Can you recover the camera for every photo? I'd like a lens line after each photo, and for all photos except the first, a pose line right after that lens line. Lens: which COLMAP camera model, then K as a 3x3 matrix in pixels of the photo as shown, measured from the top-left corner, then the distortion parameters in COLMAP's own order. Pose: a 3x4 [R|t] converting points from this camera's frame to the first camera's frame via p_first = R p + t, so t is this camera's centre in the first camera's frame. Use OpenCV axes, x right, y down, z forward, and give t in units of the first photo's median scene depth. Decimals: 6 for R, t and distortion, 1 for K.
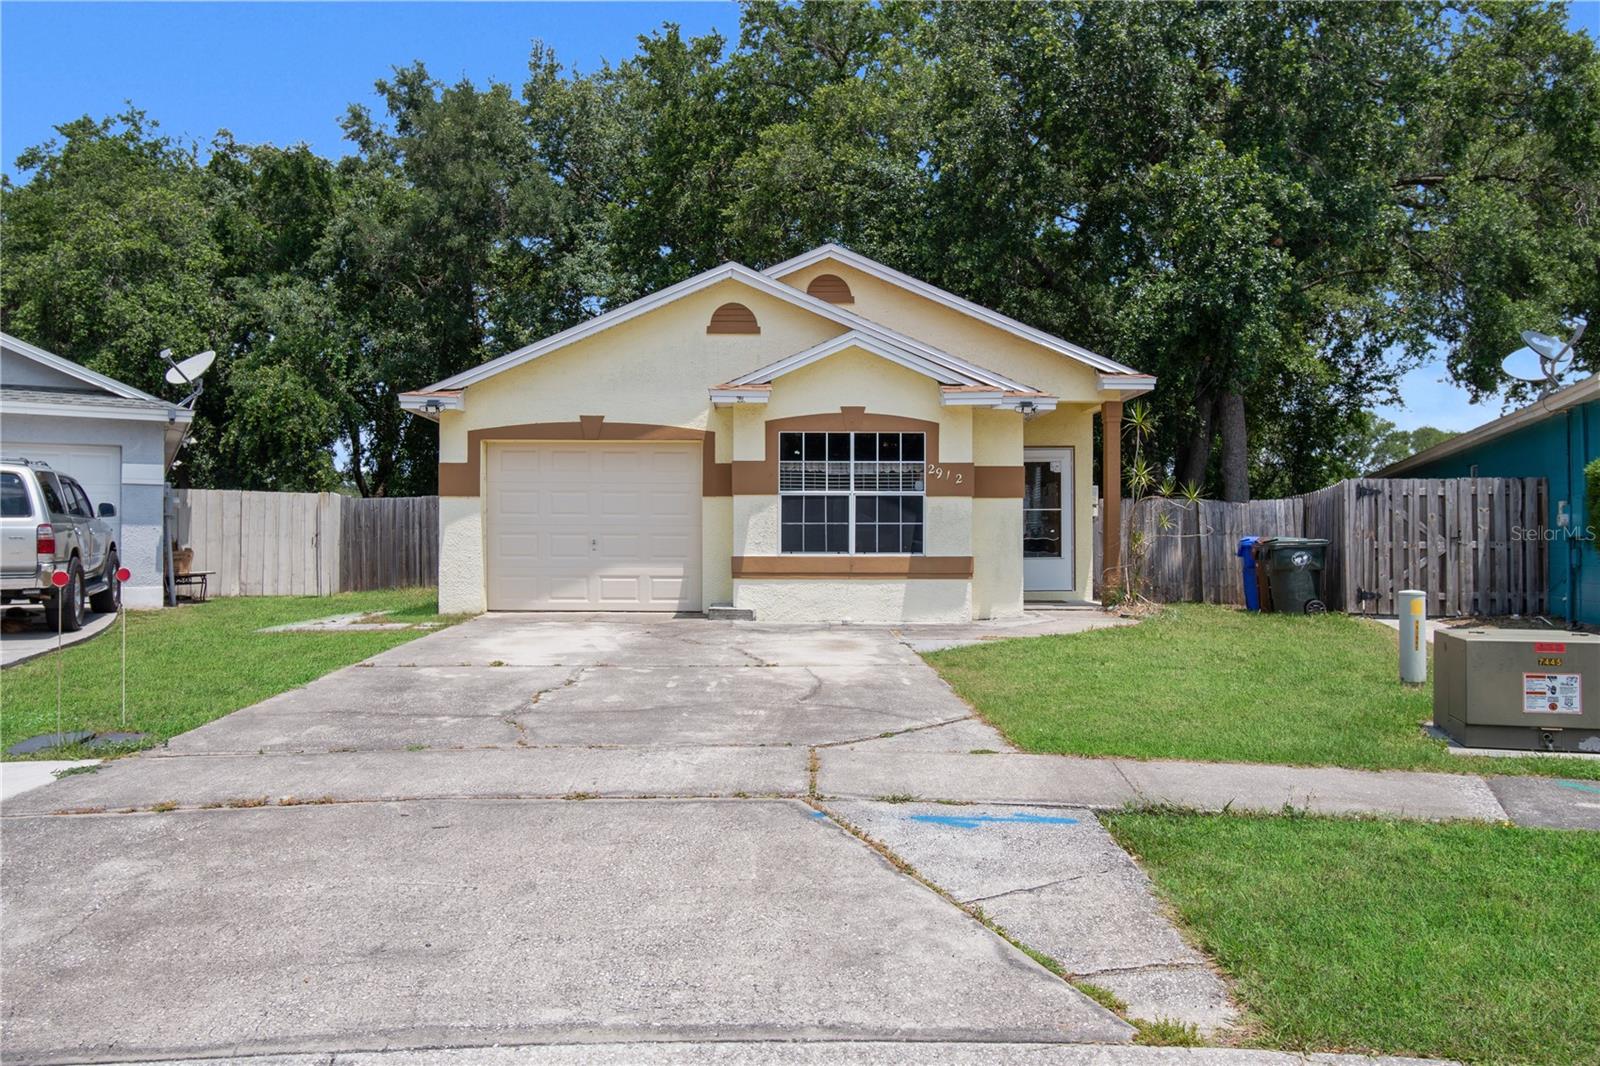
lens RADIAL K [[1204.6, 0, 800.0], [0, 1204.6, 533.0], [0, 0, 1]] dist [-0.006103, -0.008576]
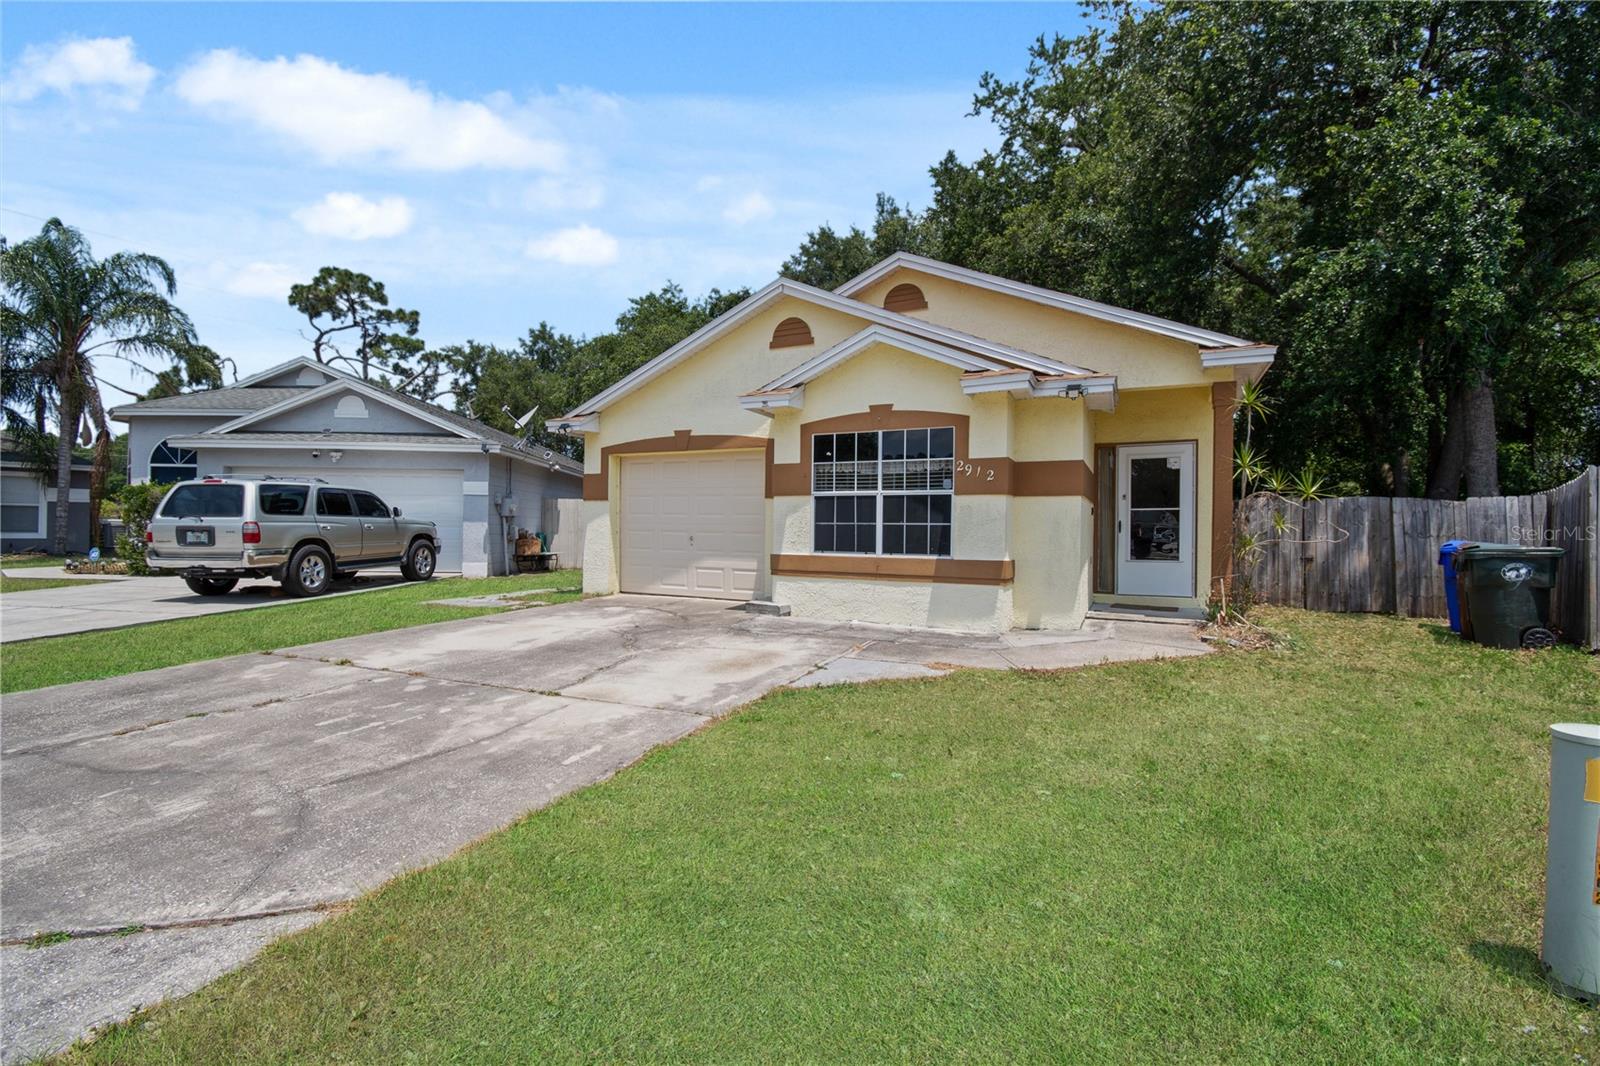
lens RADIAL K [[710.2, 0, 786.0], [0, 710.2, 535.5], [0, 0, 1]] dist [0.018717, -0.024724]
pose [[0.883915, 0.012554, -0.467480, 0.247326], [-0.006483, 0.999872, 0.014593, -0.006232], [0.467603, -0.009868, 0.883883, 0.449517]]
